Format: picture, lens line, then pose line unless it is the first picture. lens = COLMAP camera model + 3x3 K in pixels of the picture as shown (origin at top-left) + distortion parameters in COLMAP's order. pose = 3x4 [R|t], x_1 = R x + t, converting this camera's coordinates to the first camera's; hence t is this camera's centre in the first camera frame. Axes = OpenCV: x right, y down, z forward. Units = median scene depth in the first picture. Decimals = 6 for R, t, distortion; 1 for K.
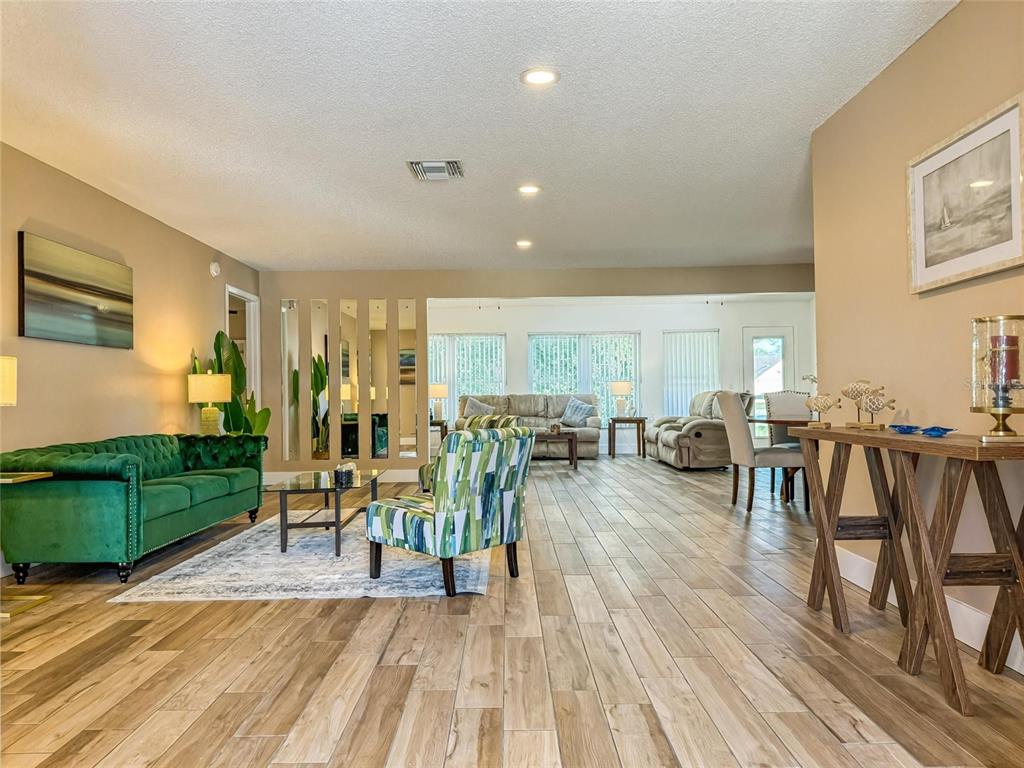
lens RADIAL K [[729.0, 0, 512.0], [0, 729.0, 384.0], [0, 0, 1]] dist [0.001270, 0.000219]
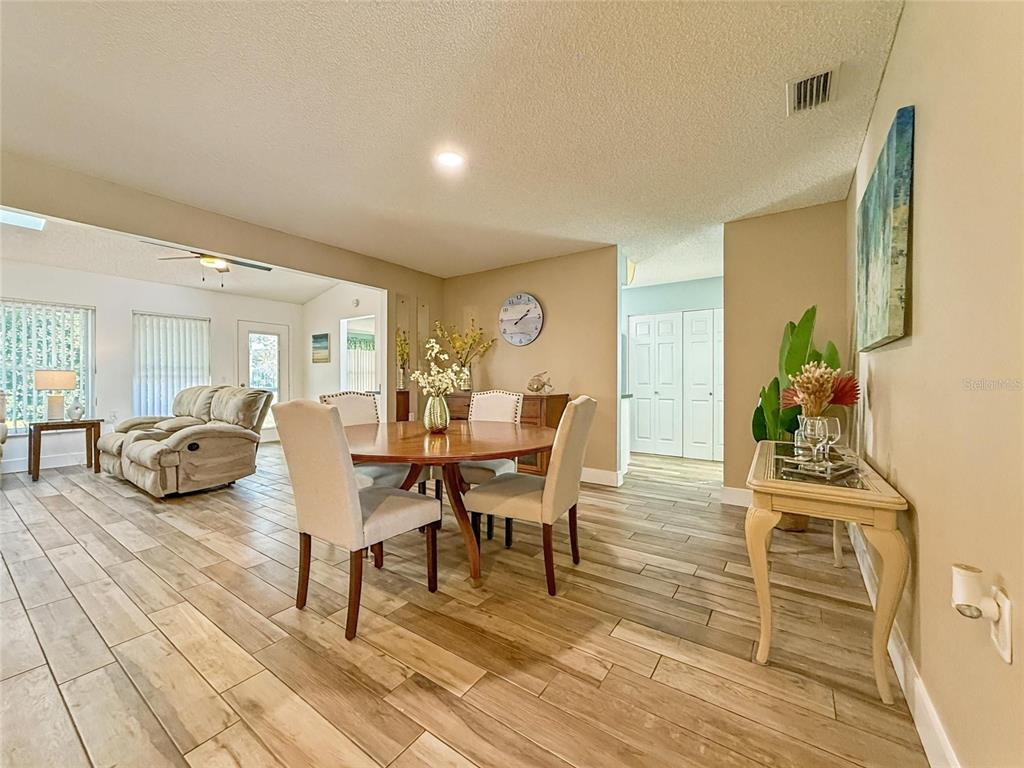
lens RADIAL K [[406.4, 0, 512.0], [0, 406.4, 384.0], [0, 0, 1]] dist [-0.000329, 0.000039]
pose [[0.578779, 0.007606, 0.815449, 0.092882], [-0.031040, 0.999437, 0.012710, -0.009841], [-0.814894, -0.032668, 0.578689, 0.442323]]
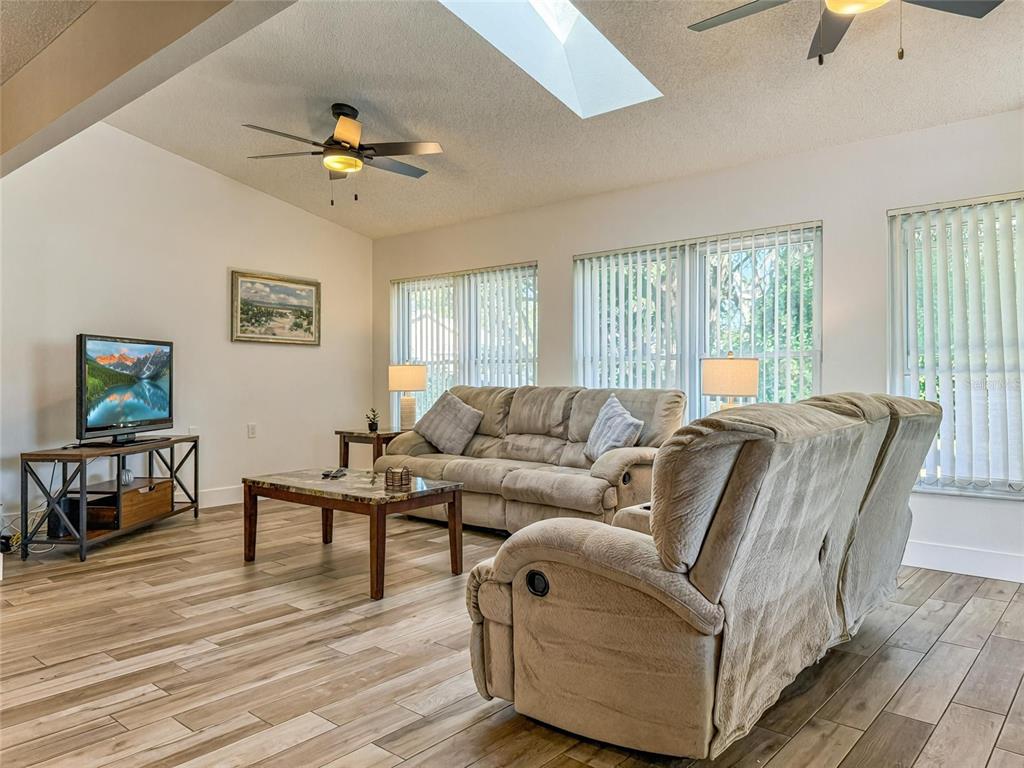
lens RADIAL K [[729.0, 0, 512.0], [0, 729.0, 384.0], [0, 0, 1]] dist [0.001270, 0.000219]
pose [[0.751781, 0.017813, -0.659172, 0.364730], [0.004635, 0.999468, 0.032295, -0.002211], [0.659397, -0.027334, 0.751298, 0.737205]]
